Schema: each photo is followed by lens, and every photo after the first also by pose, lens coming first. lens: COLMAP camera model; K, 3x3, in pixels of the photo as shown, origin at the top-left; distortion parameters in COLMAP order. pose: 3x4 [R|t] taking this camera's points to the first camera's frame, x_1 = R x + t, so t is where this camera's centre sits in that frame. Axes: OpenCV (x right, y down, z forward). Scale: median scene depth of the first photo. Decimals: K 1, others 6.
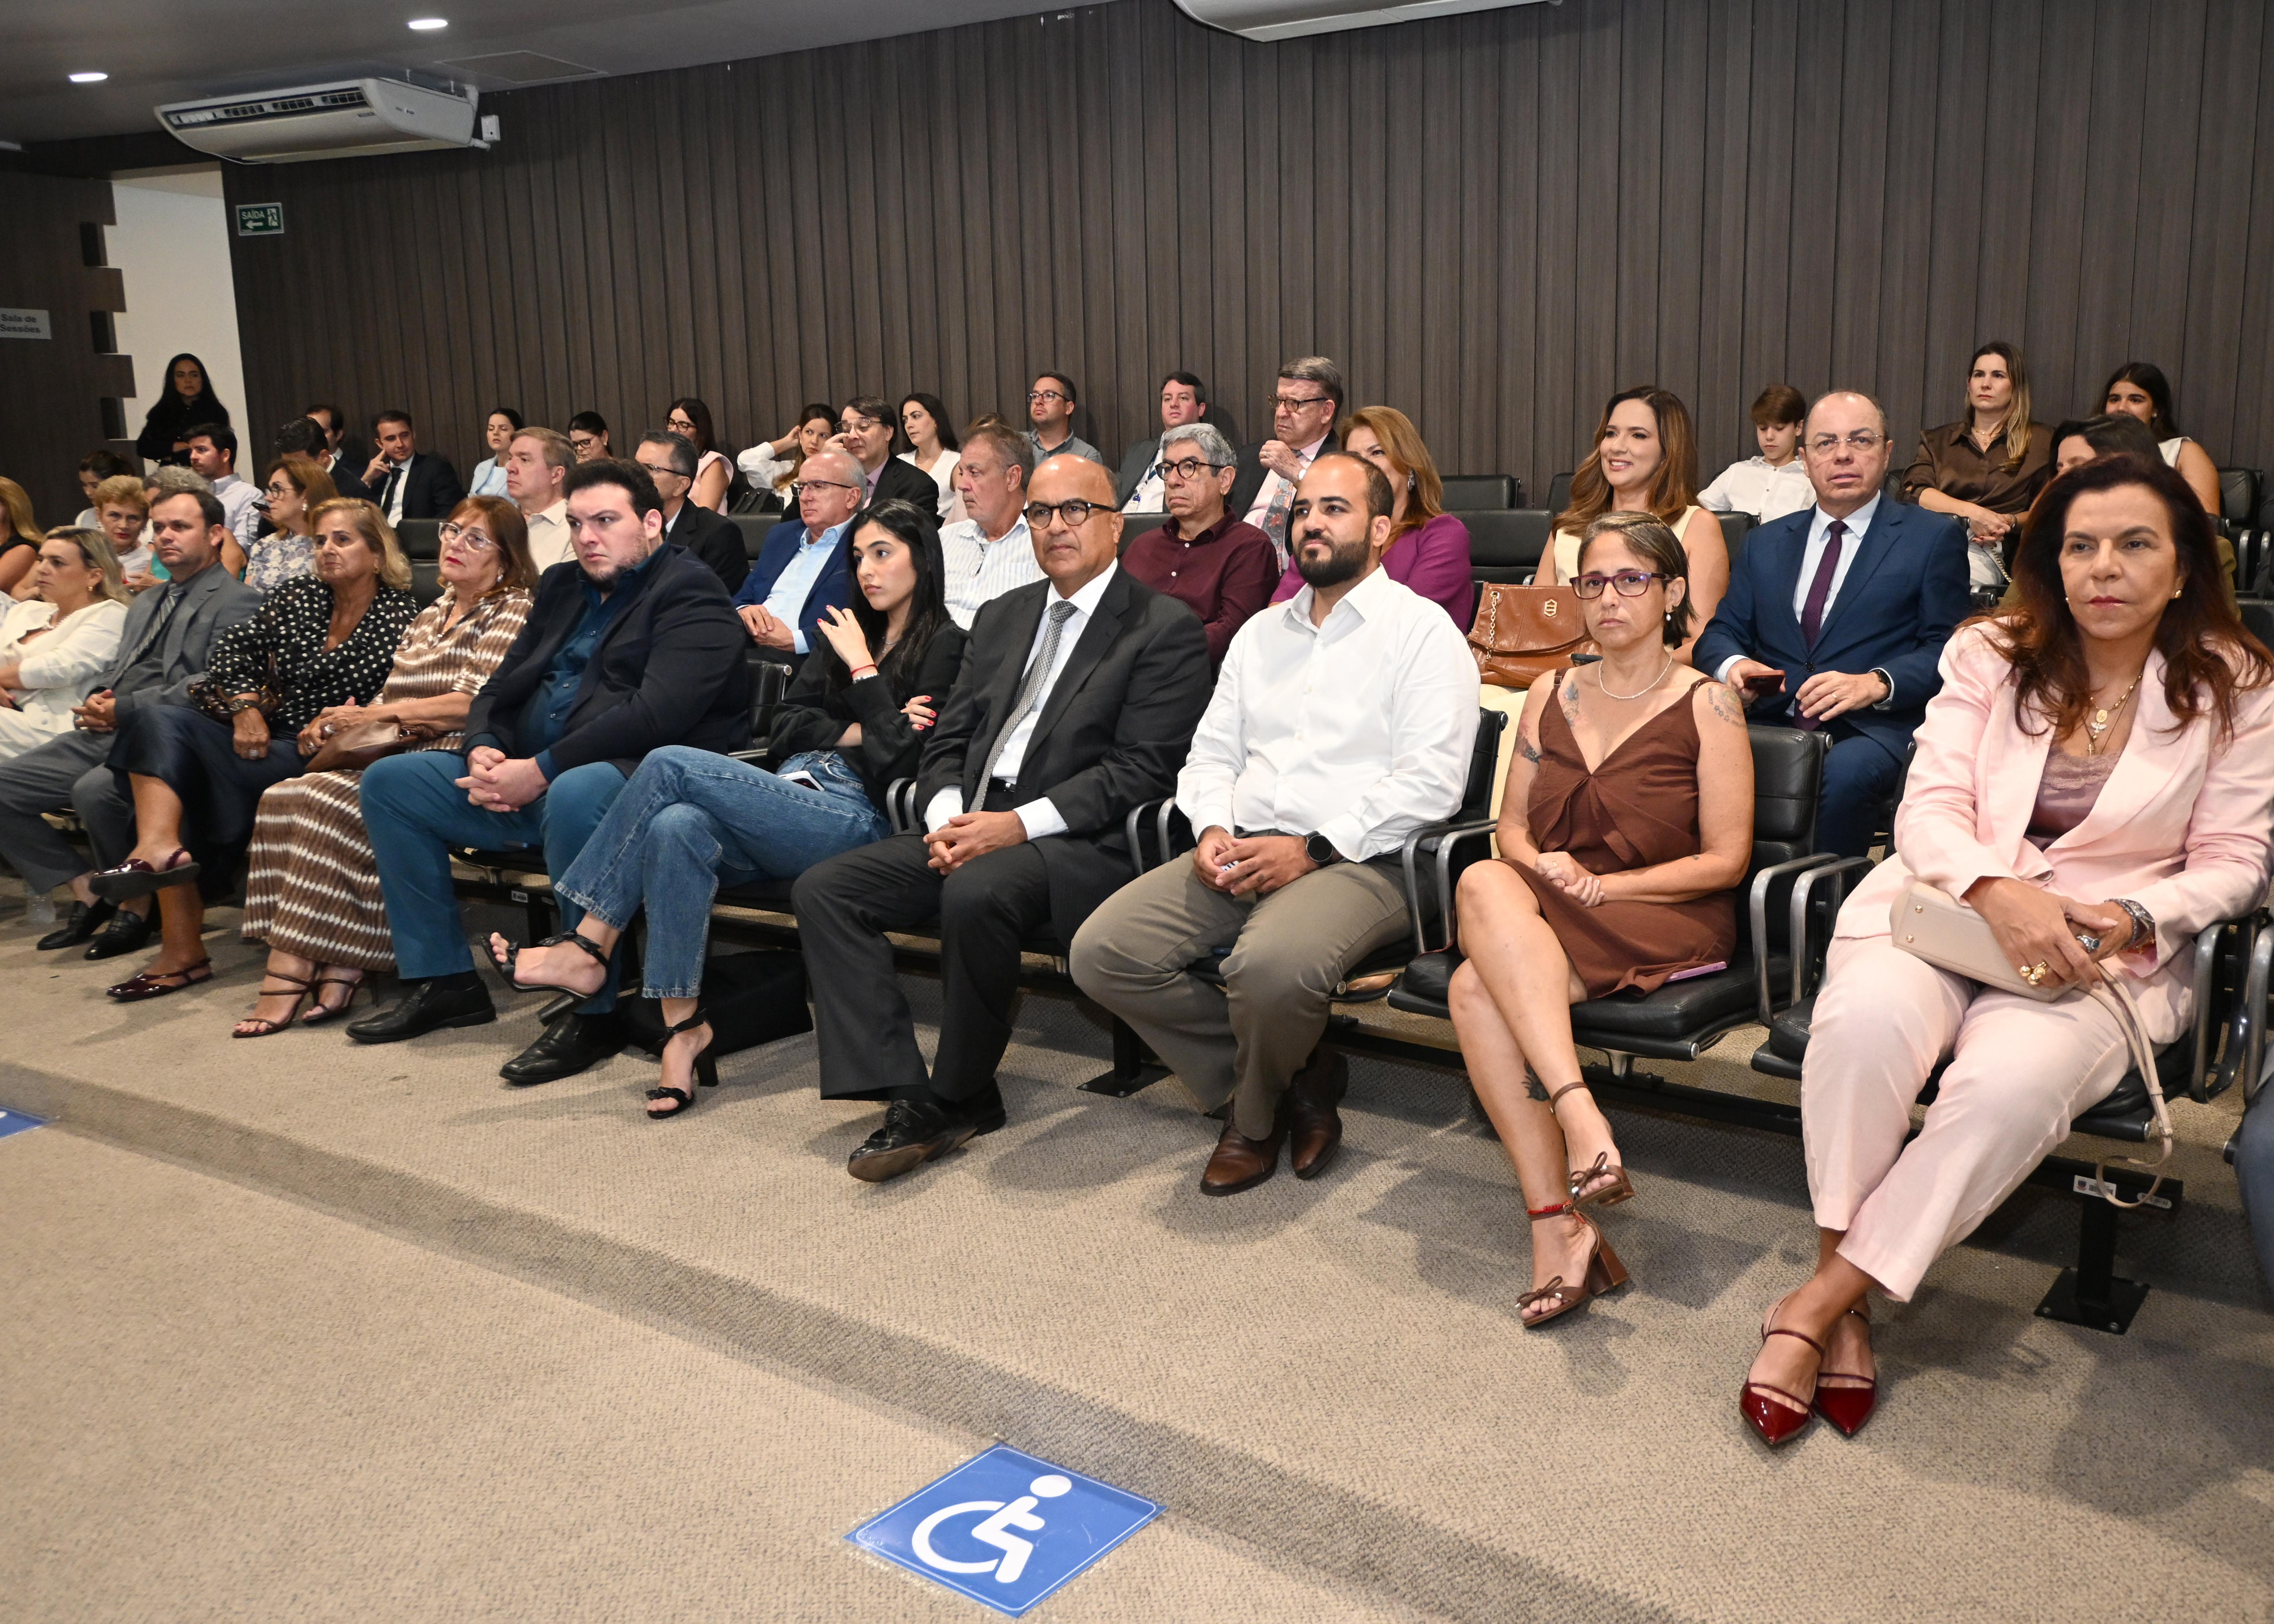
lens RADIAL K [[1941.3, 0, 1137.0], [0, 1941.3, 812.0], [0, 0, 1]] dist [-0.012488, -0.007740]
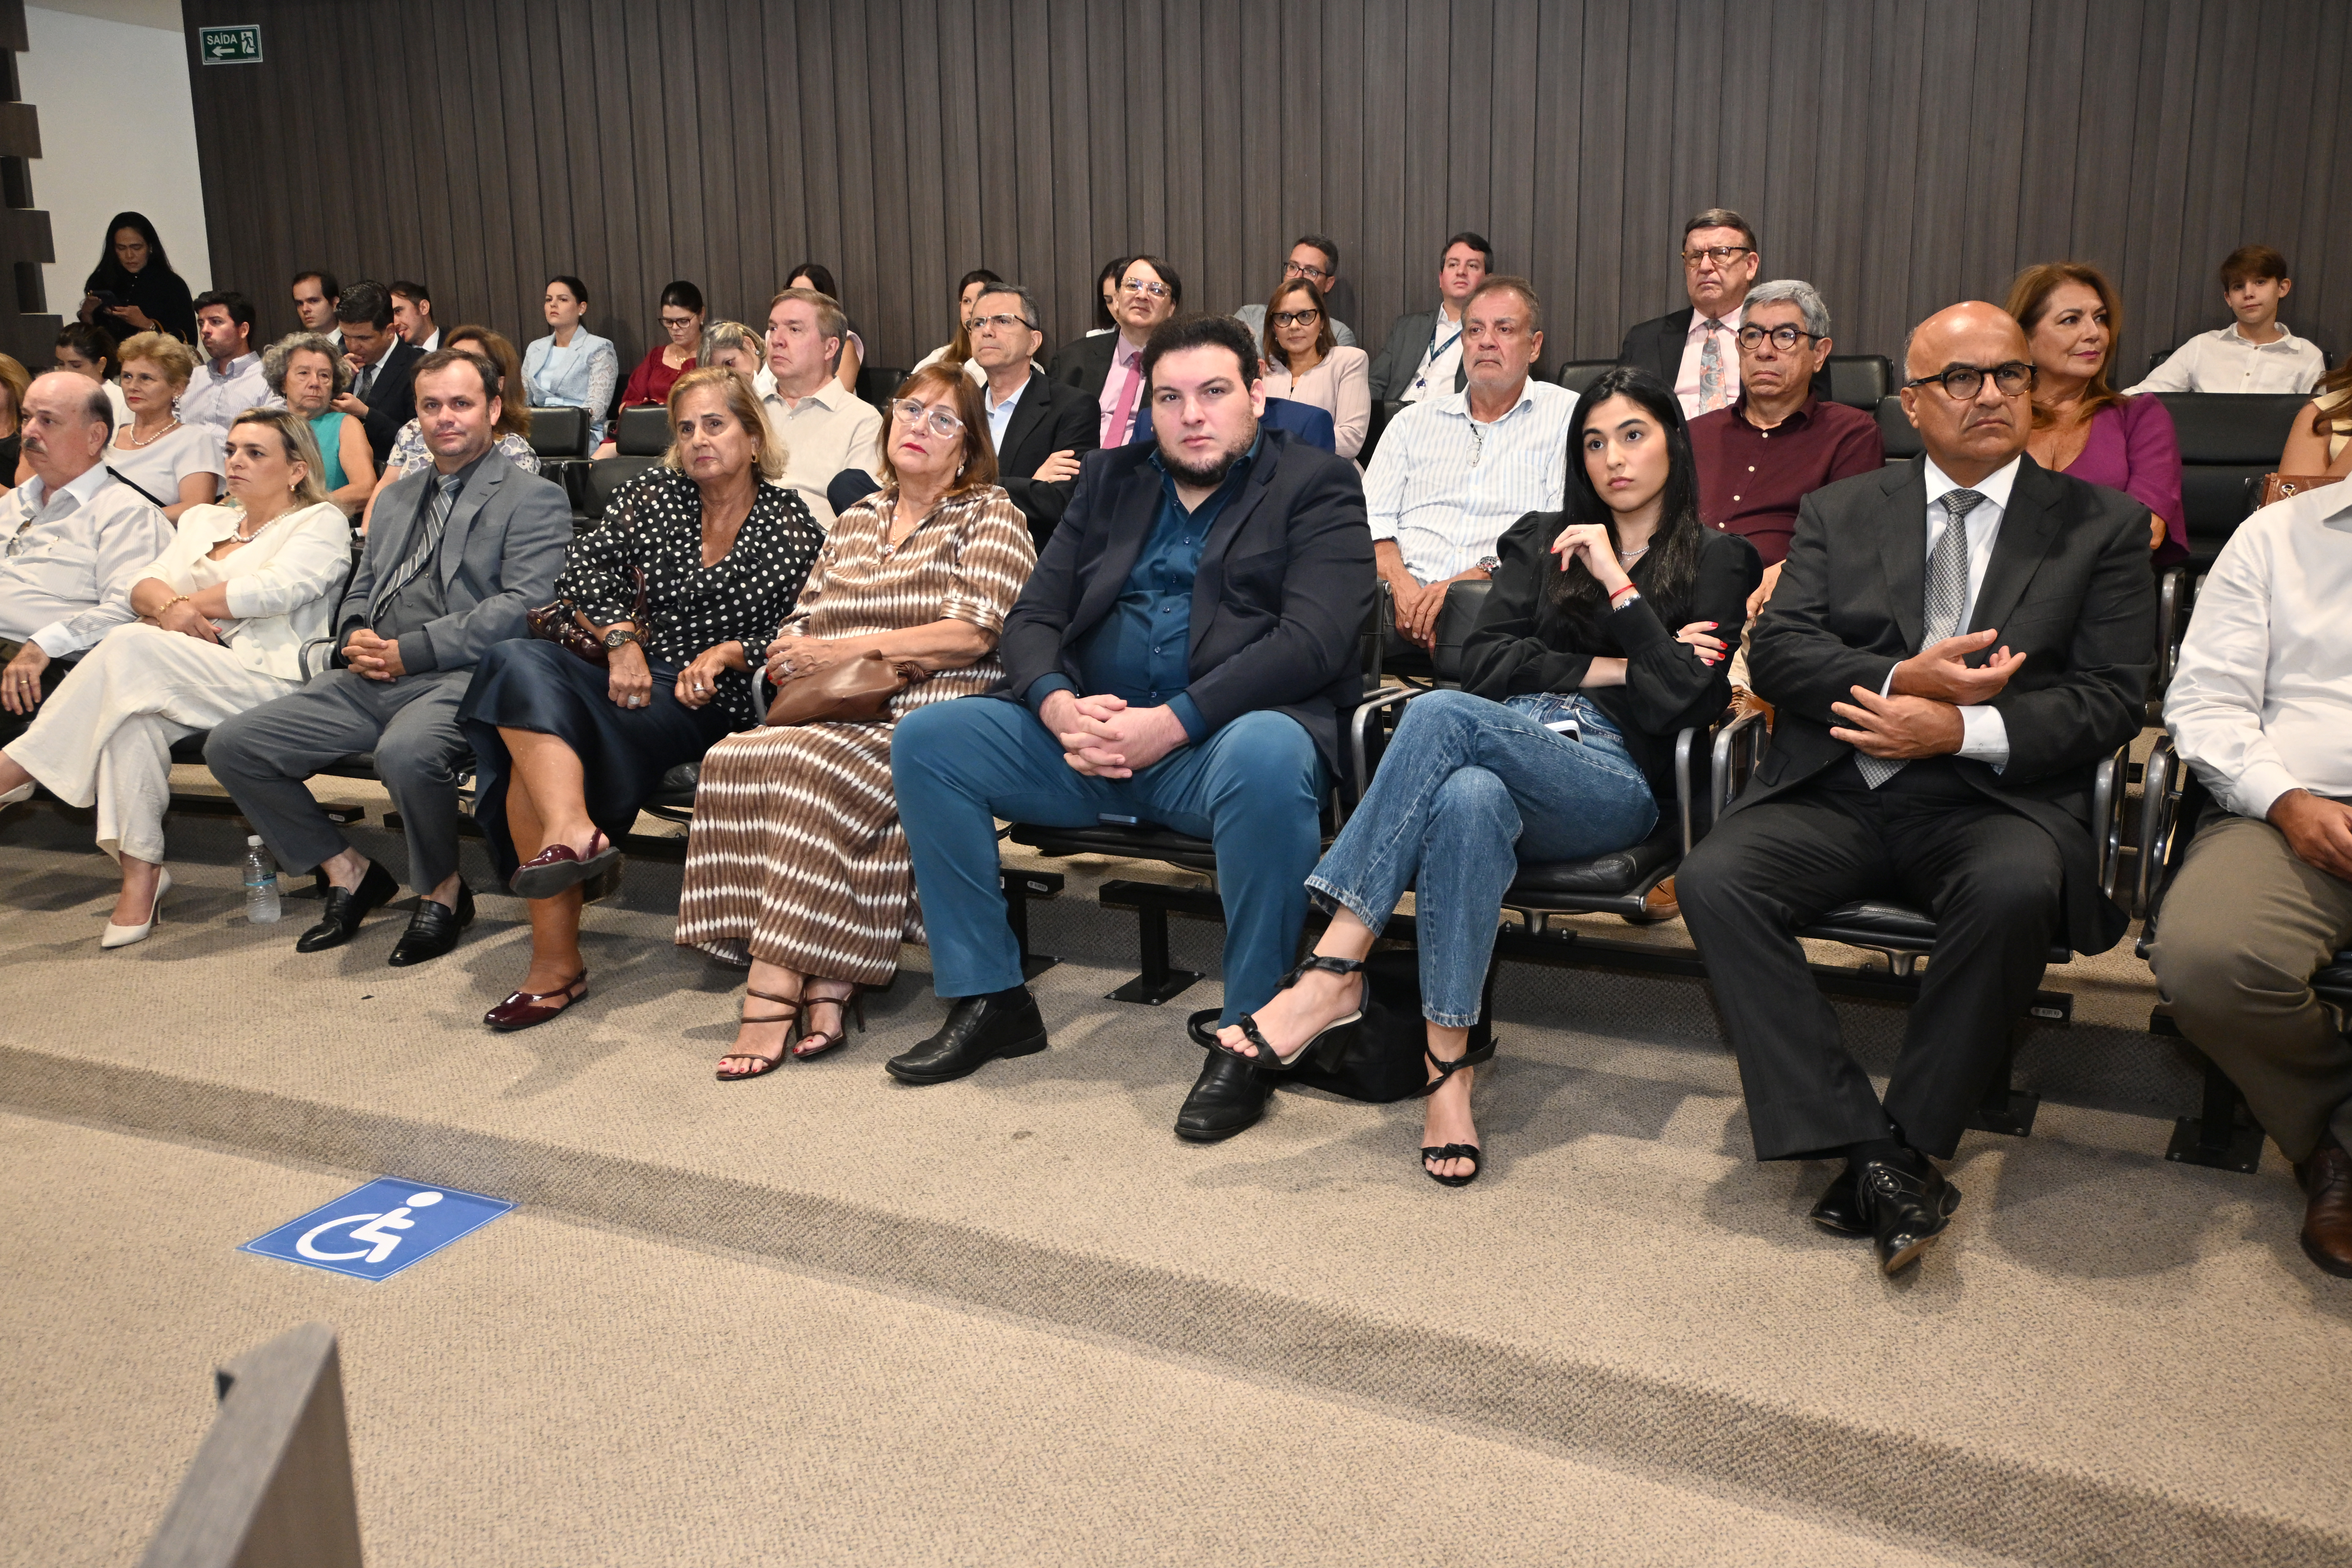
lens RADIAL K [[2114.4, 0, 1176.0], [0, 2114.4, 784.0], [0, 0, 1]] dist [-0.008192, -0.022354]
pose [[0.995807, -0.013904, 0.090419, -0.351711], [0.012062, 0.999709, 0.020893, -0.013431], [-0.090683, -0.019714, 0.995685, 0.161694]]
